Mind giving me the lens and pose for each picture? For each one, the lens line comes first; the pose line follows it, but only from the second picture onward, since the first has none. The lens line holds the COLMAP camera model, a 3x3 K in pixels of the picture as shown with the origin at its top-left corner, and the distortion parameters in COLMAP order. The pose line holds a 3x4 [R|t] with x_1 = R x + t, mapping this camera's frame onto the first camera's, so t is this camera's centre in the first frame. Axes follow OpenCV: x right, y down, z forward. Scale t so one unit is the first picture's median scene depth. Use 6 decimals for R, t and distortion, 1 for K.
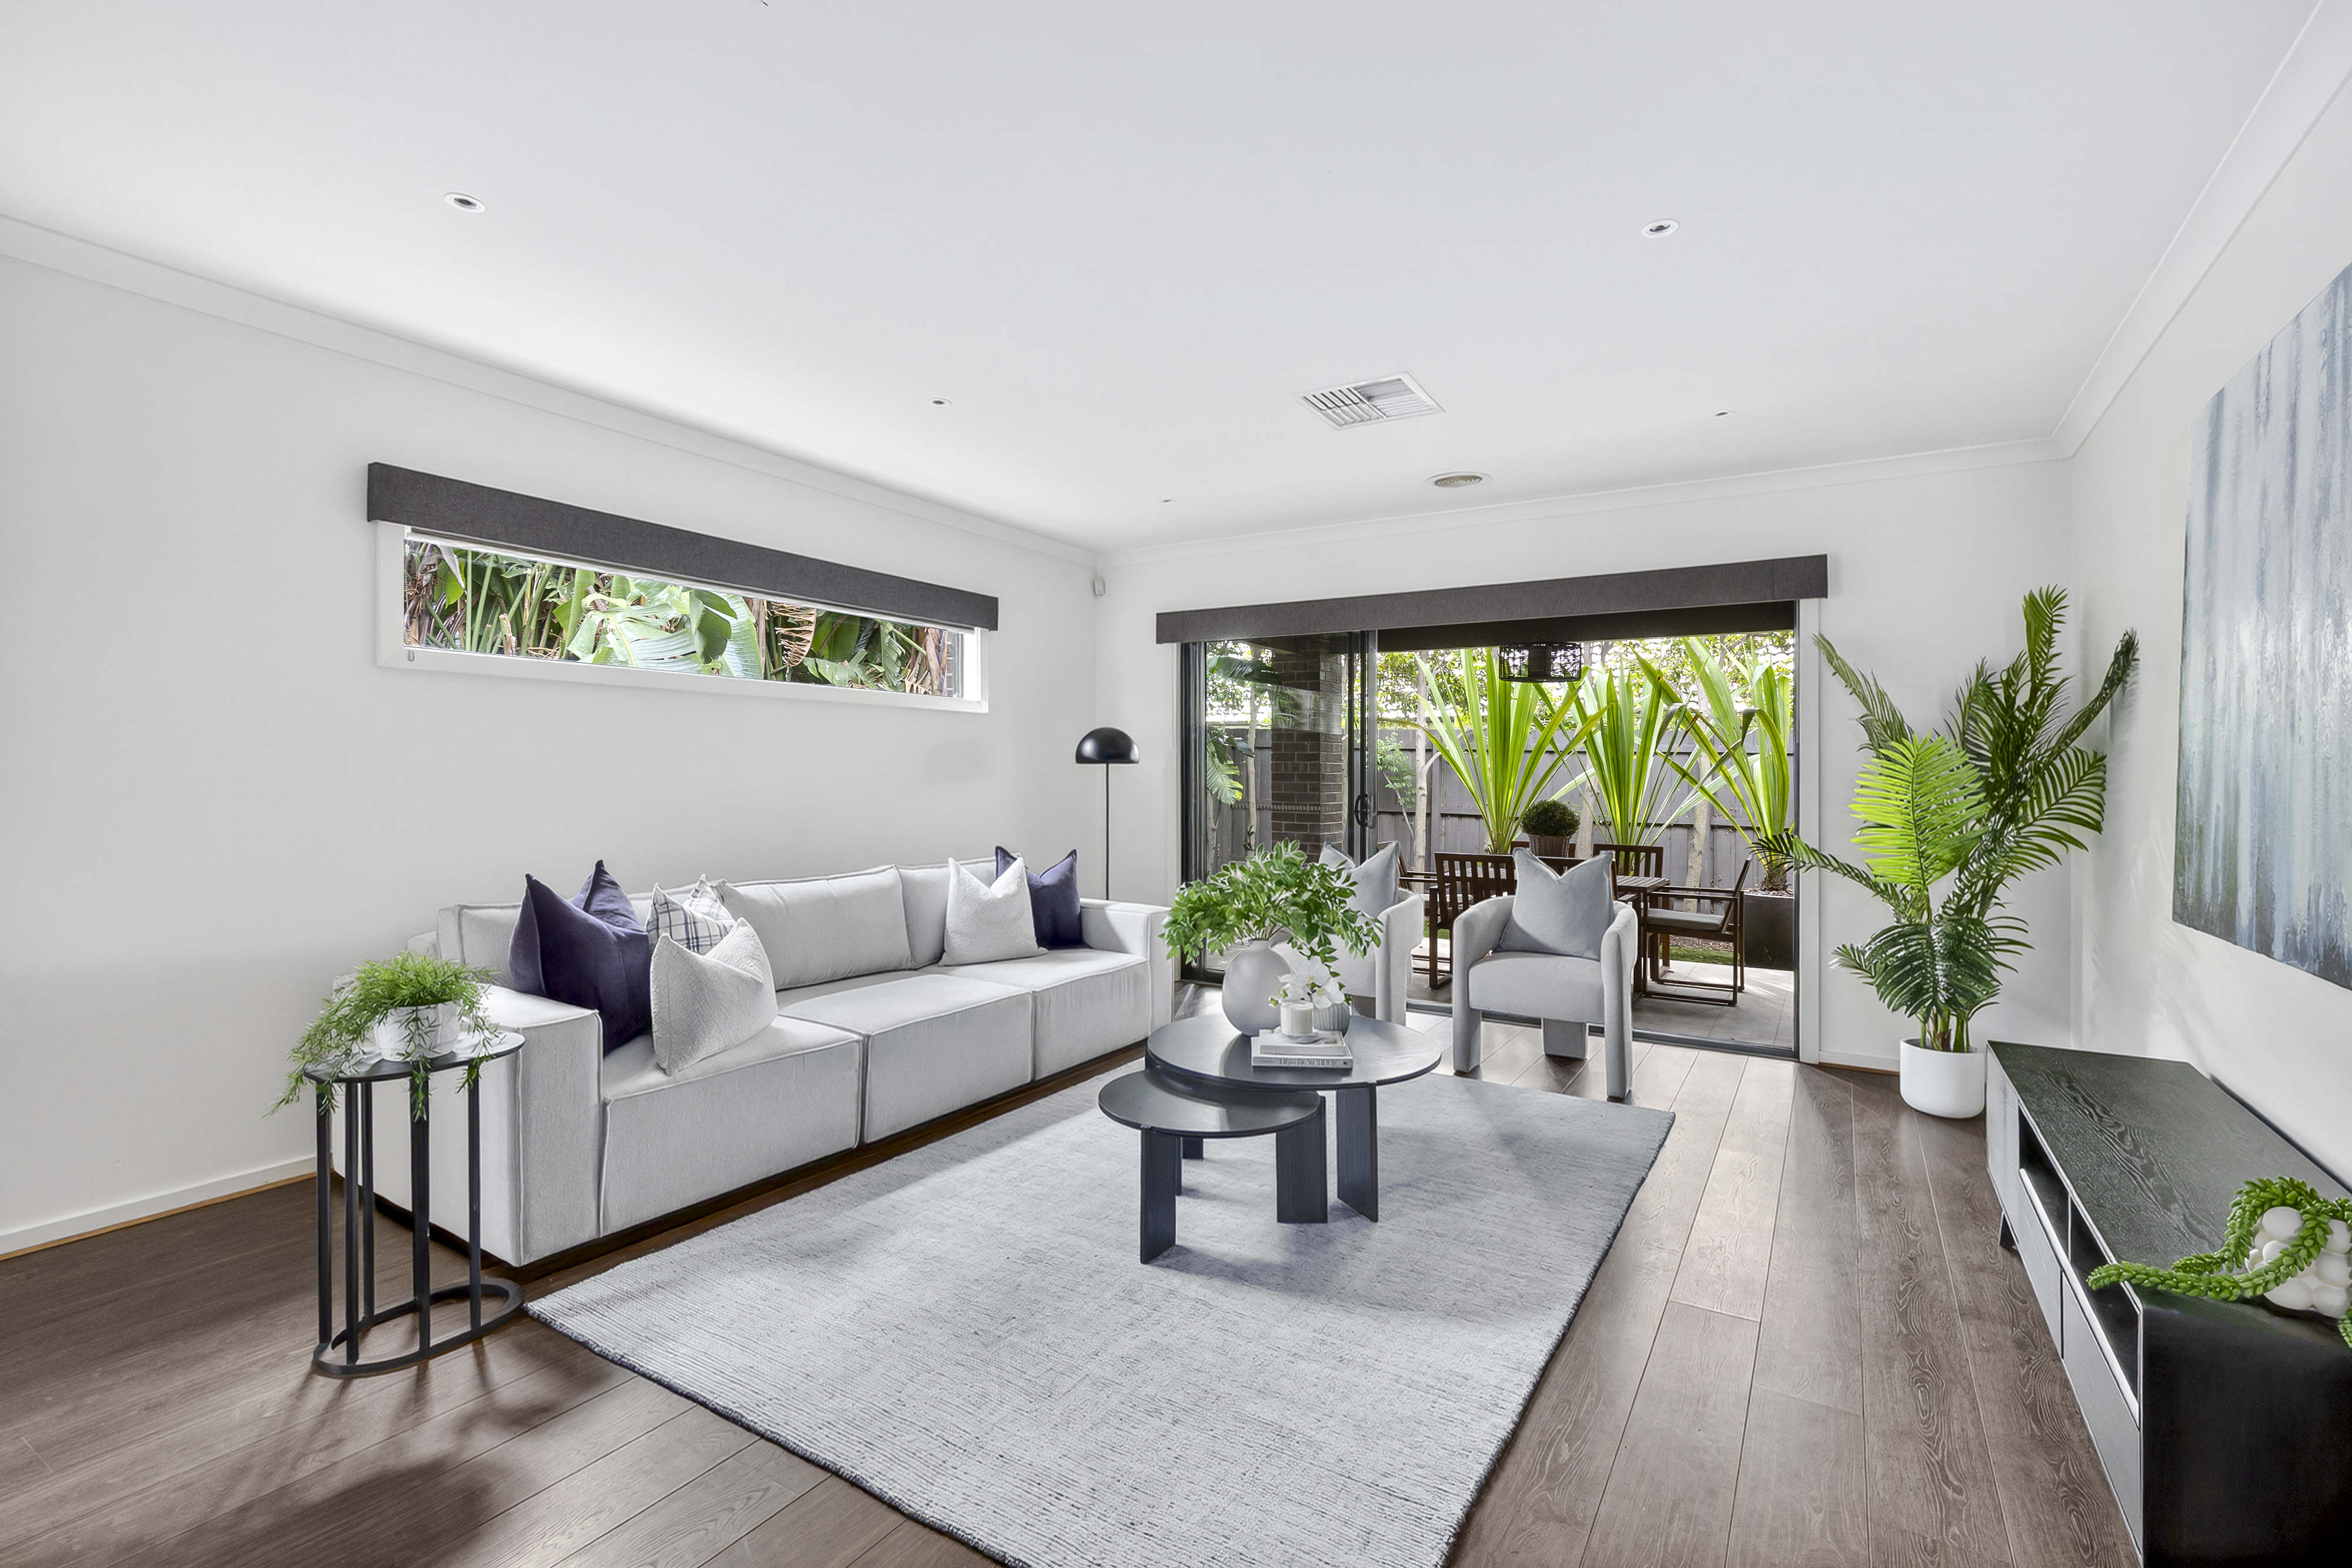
lens RADIAL K [[1060.5, 0, 1186.9], [0, 1060.5, 770.4], [0, 0, 1]] dist [0.001762, -0.000047]
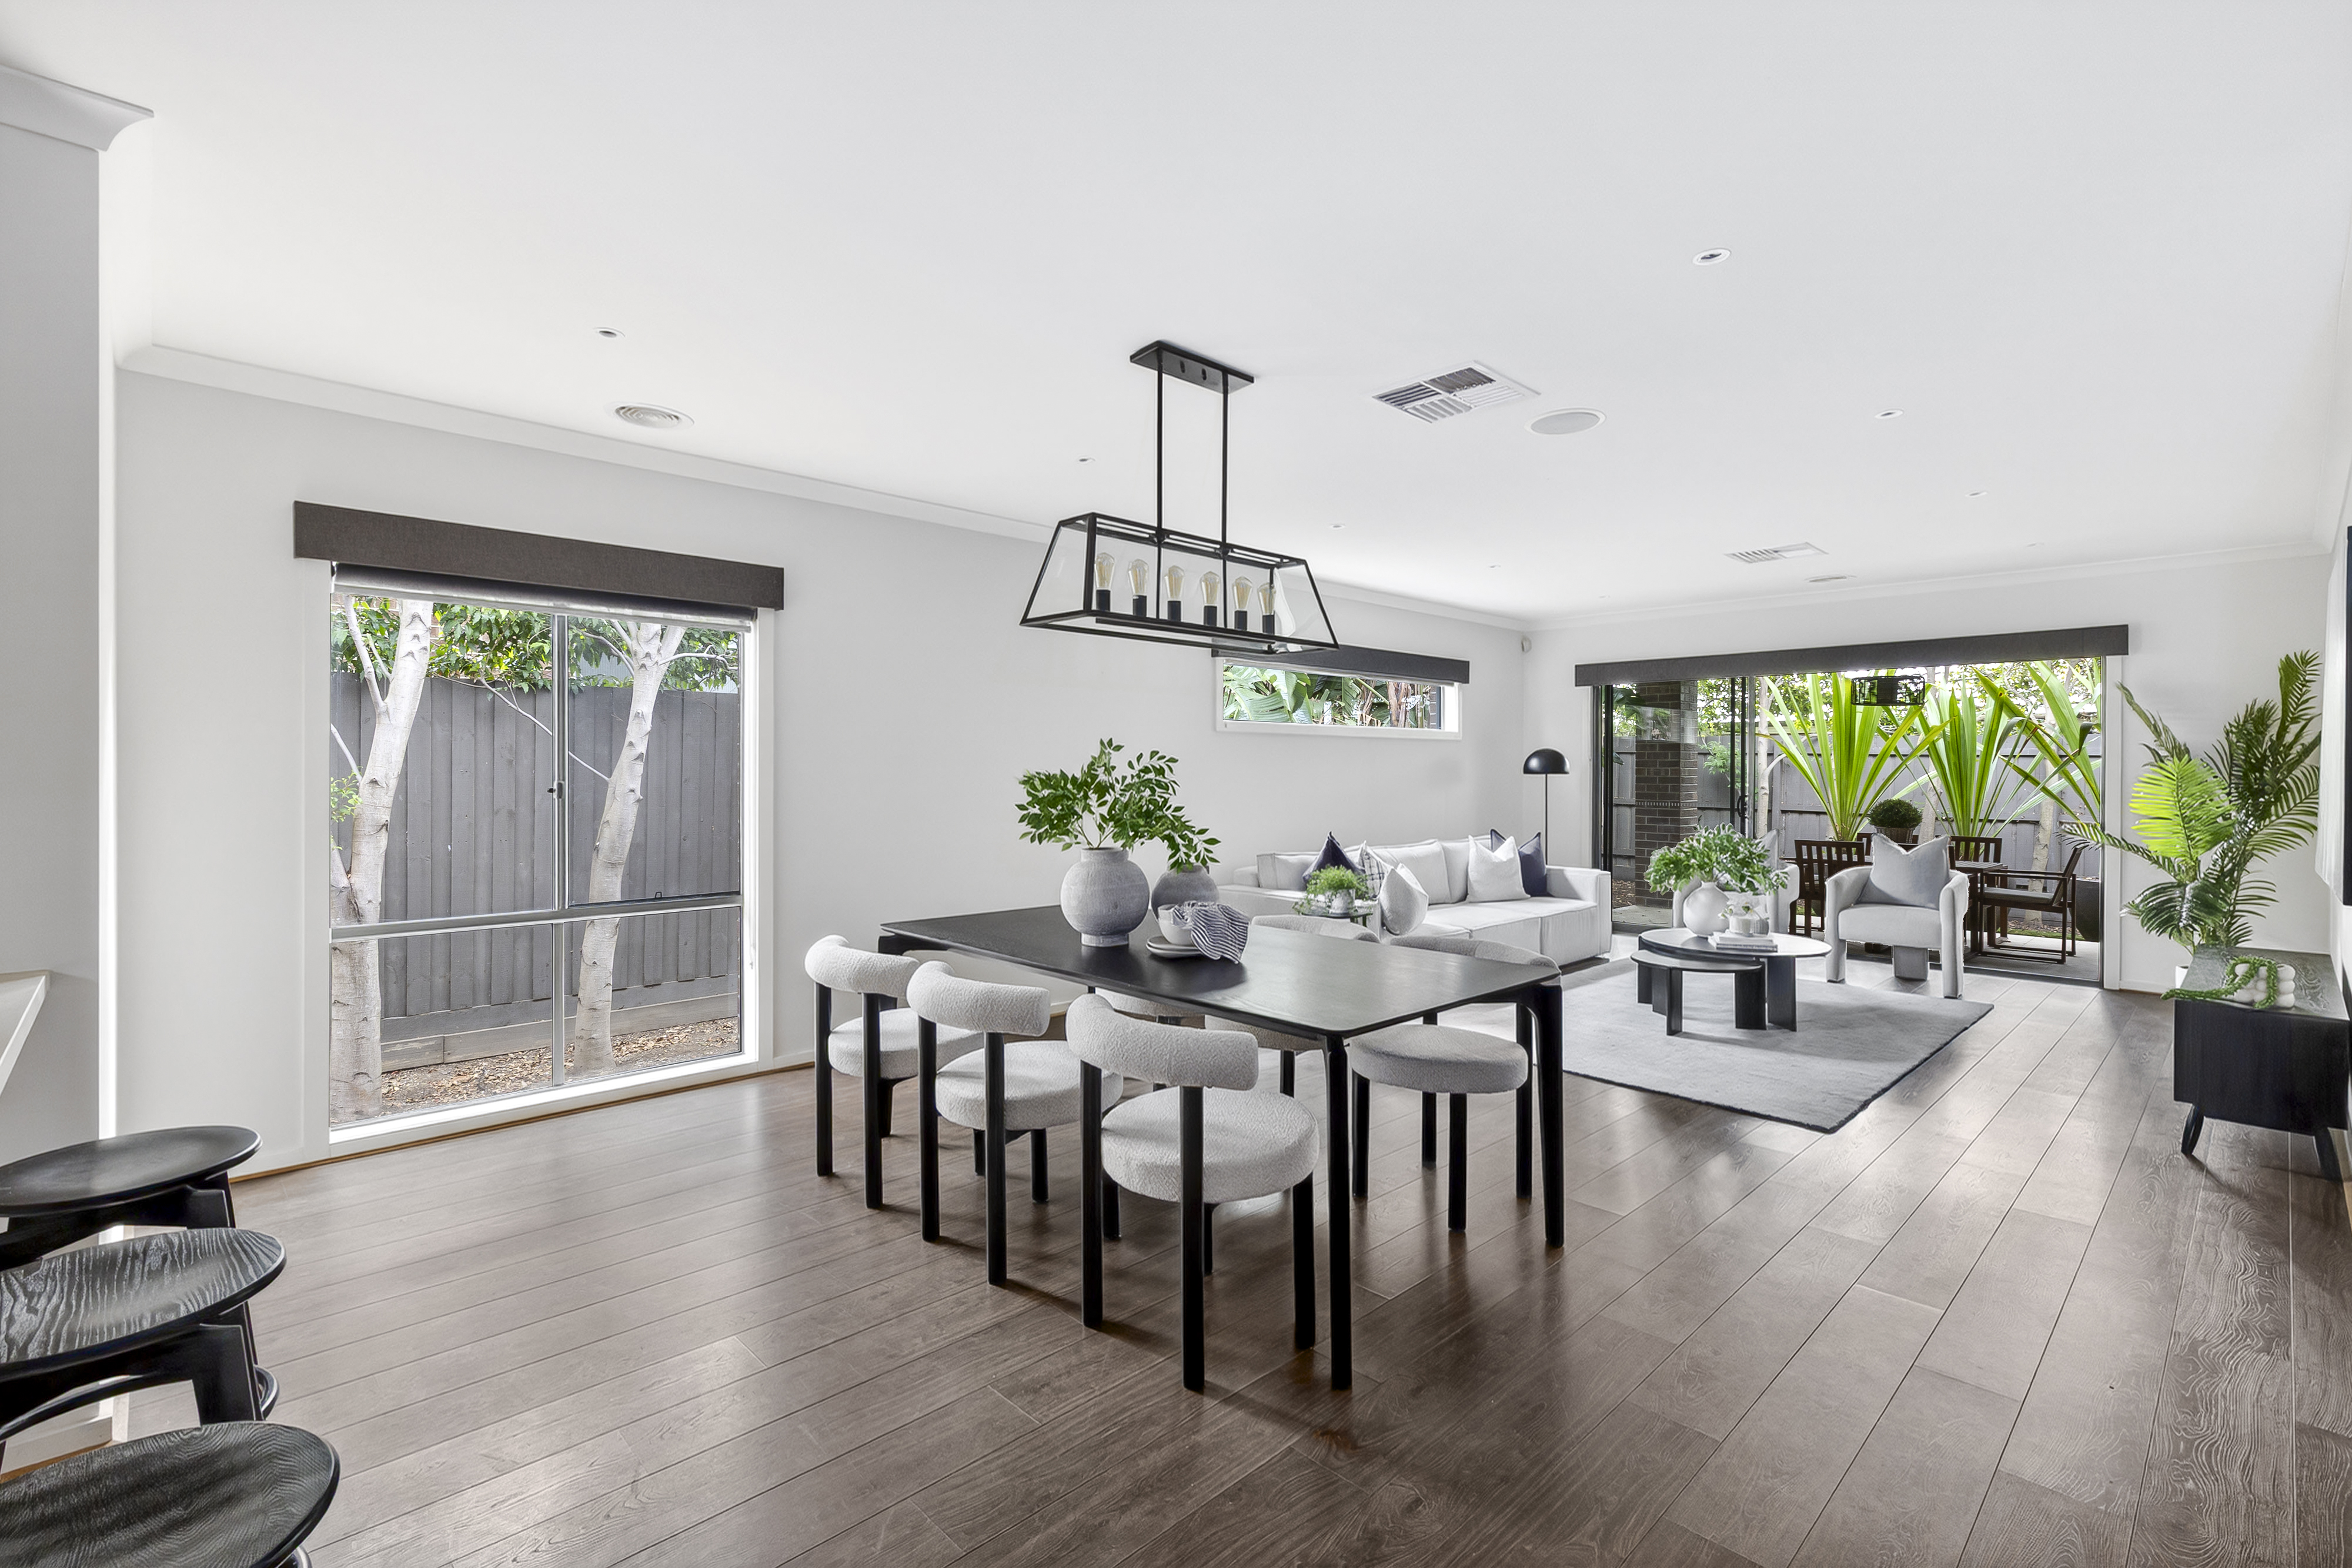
lens RADIAL K [[1056.1, 0, 1176.0], [0, 1056.1, 784.0], [0, 0, 1]] dist [-0.000565, -0.000738]
pose [[0.966537, -0.001990, -0.256518, -0.185238], [0.006209, 0.999858, 0.015640, -0.017163], [0.256451, -0.016710, 0.966413, -0.492011]]
